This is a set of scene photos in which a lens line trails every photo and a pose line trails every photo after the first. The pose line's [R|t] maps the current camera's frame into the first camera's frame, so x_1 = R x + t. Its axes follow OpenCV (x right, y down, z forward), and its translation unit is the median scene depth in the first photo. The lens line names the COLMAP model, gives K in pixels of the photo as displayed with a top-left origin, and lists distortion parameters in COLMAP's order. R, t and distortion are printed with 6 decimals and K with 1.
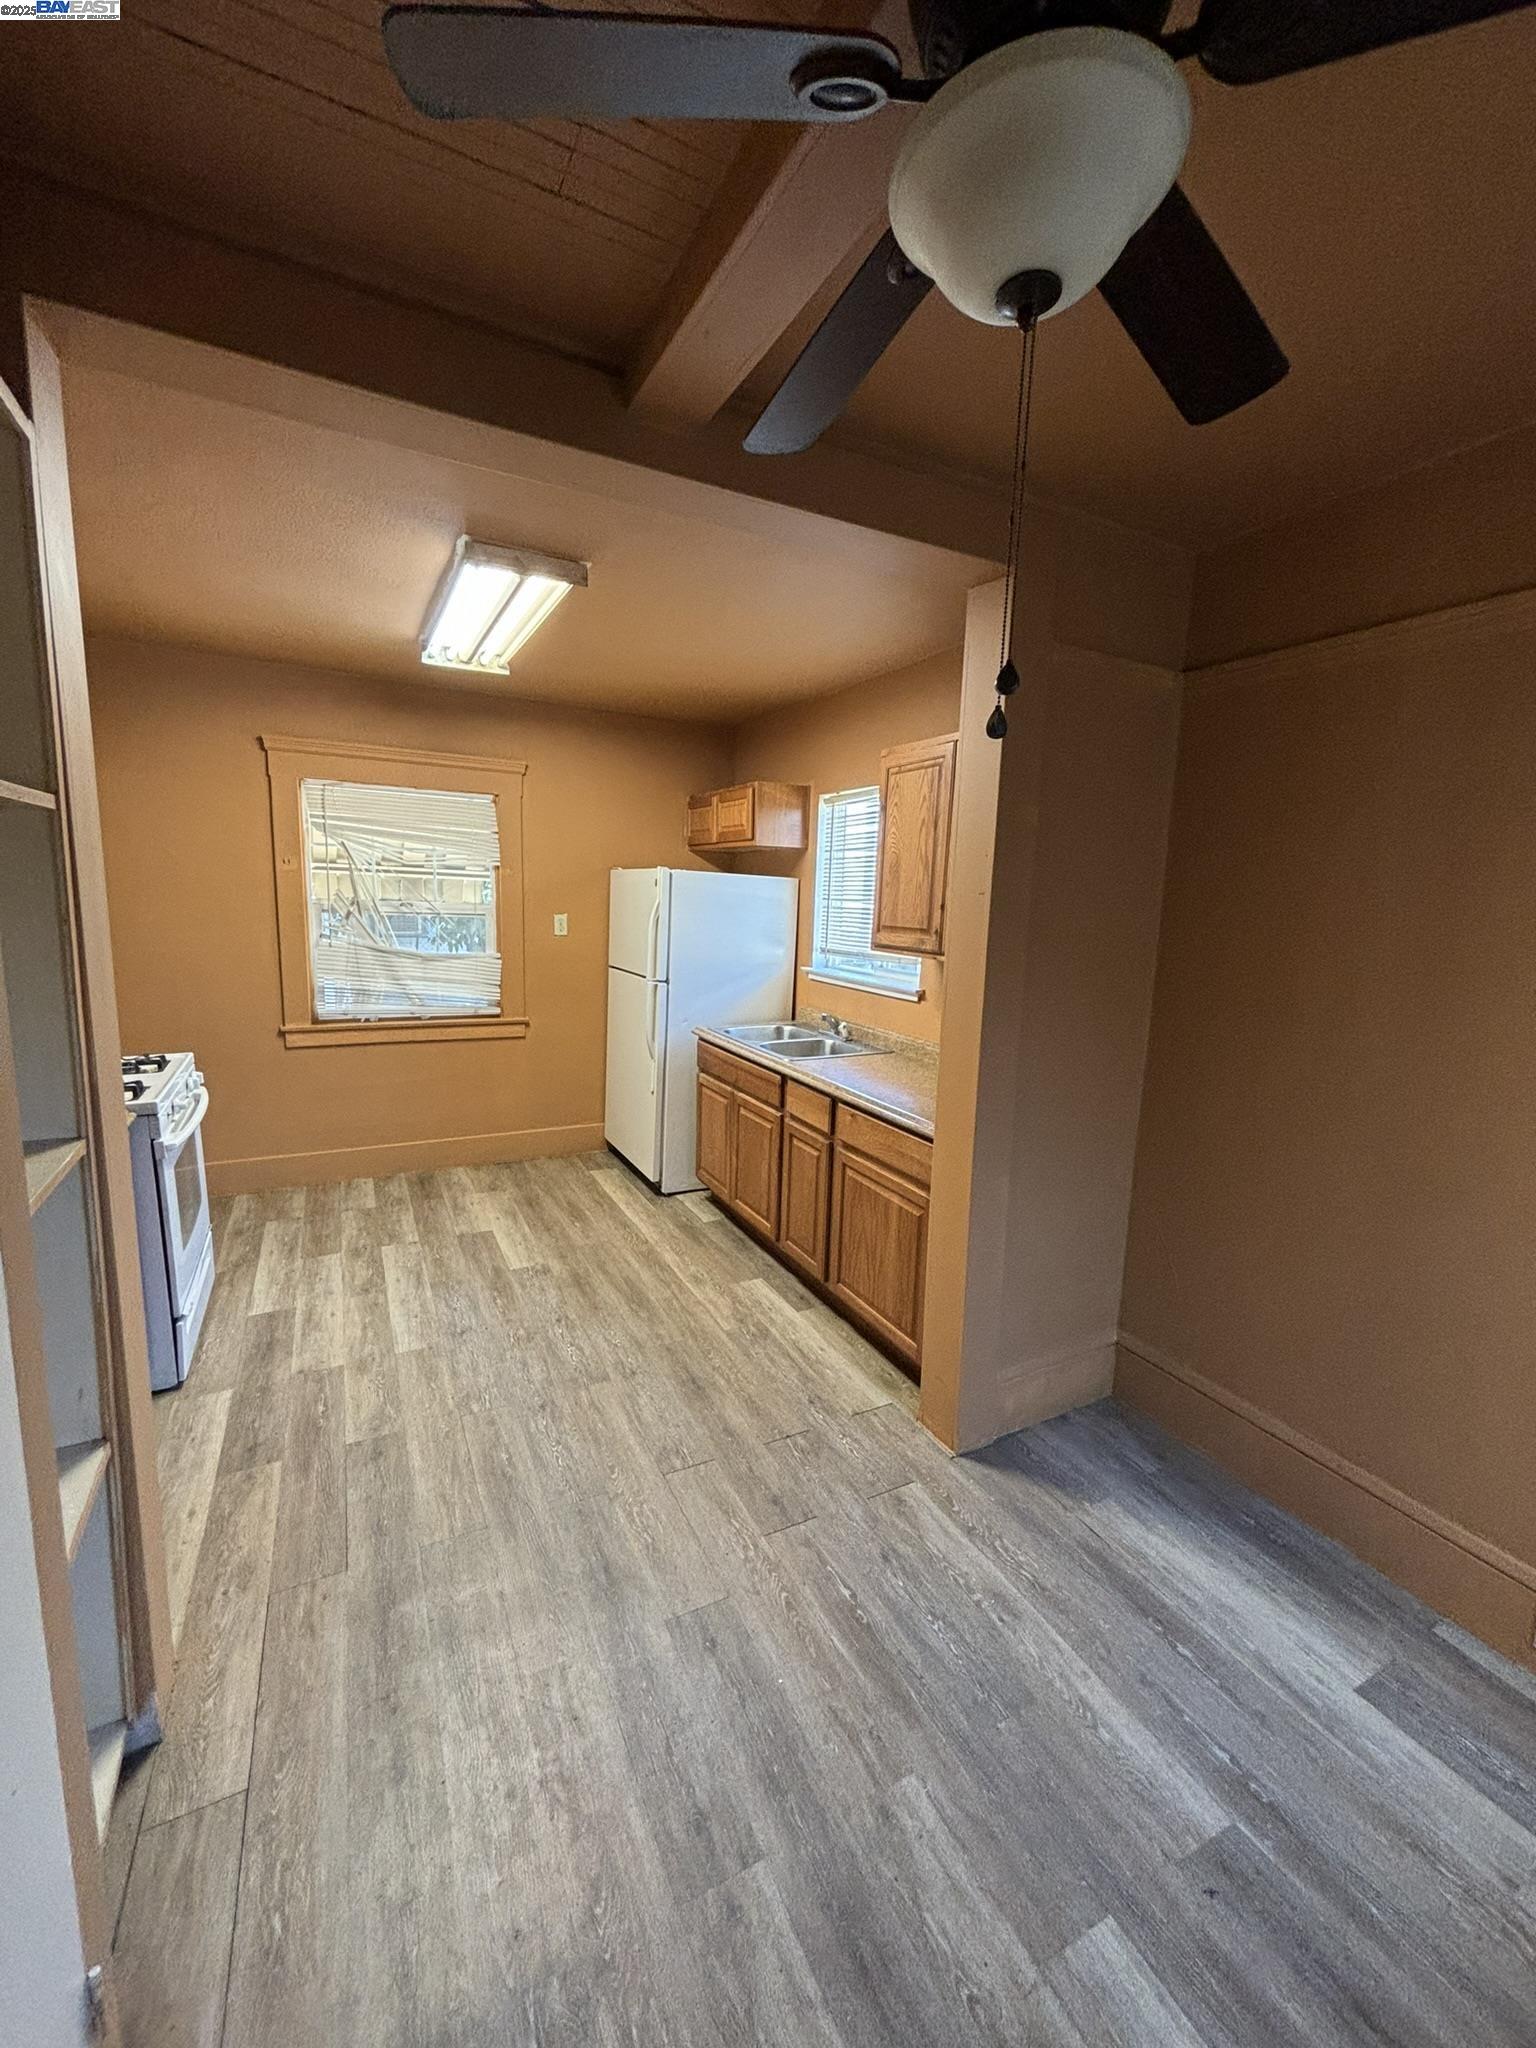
lens RADIAL K [[826.4, 0, 770.9], [0, 826.4, 1016.4], [0, 0, 1]] dist [0.003343, 0.000211]
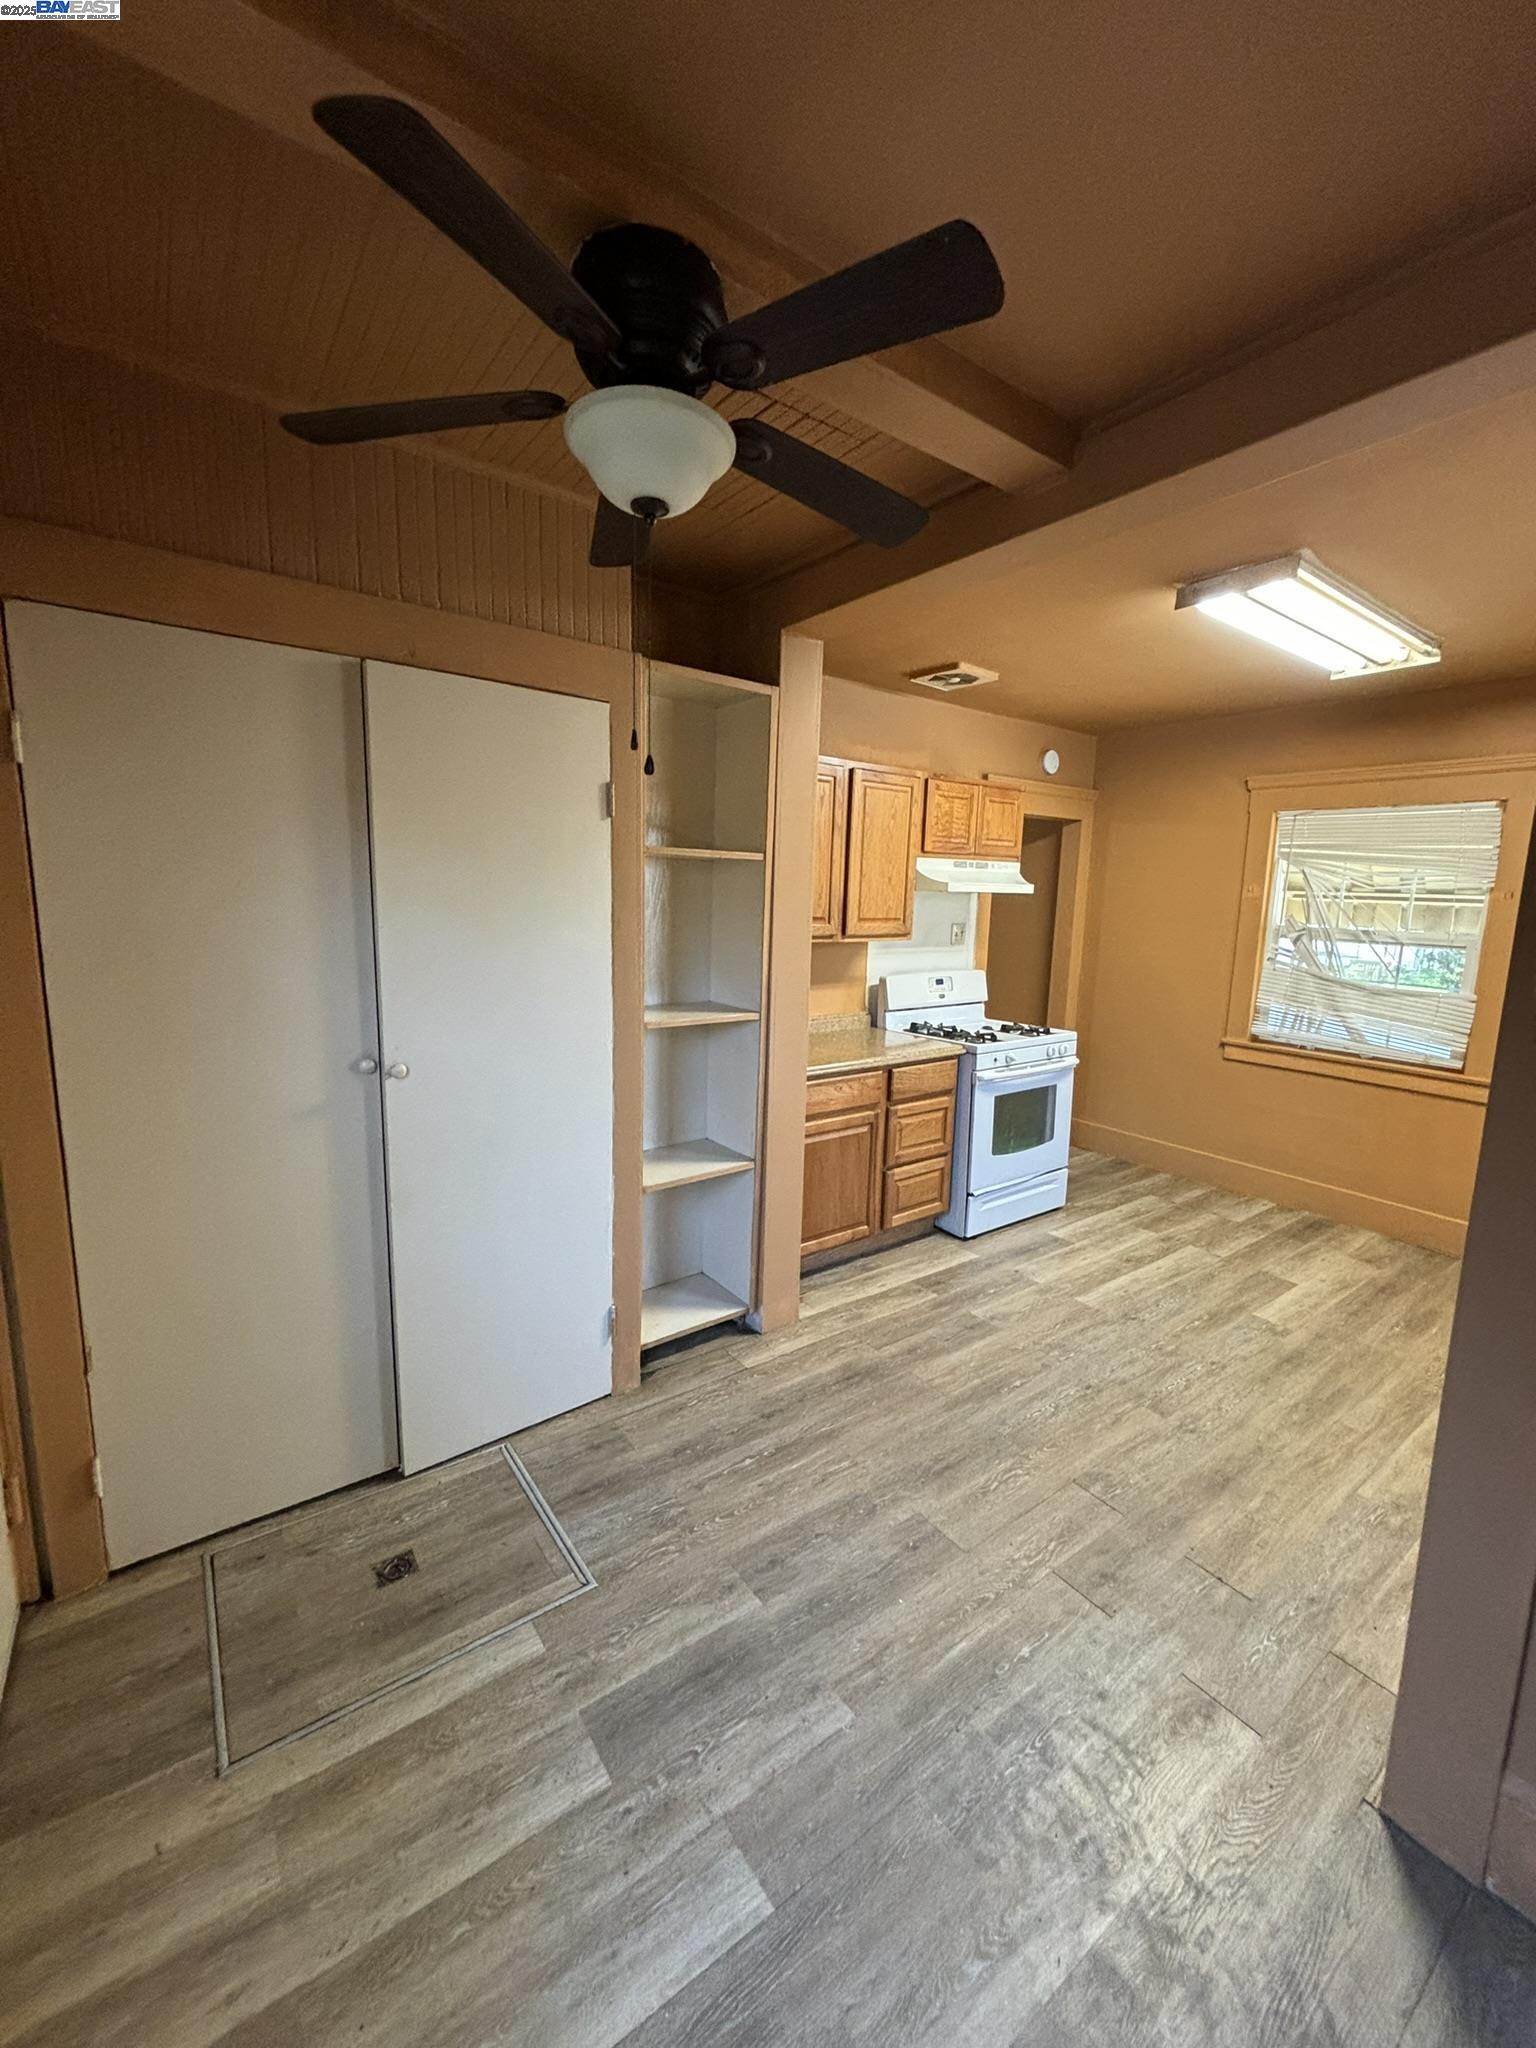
lens RADIAL K [[826.4, 0, 771.1], [0, 826.4, 1024.5], [0, 0, 1]] dist [0.003343, 0.000211]
pose [[0.150906, 0.124180, -0.980718, 0.489974], [-0.168259, 0.980829, 0.098303, -0.016524], [0.974123, 0.150180, 0.168907, 0.265068]]
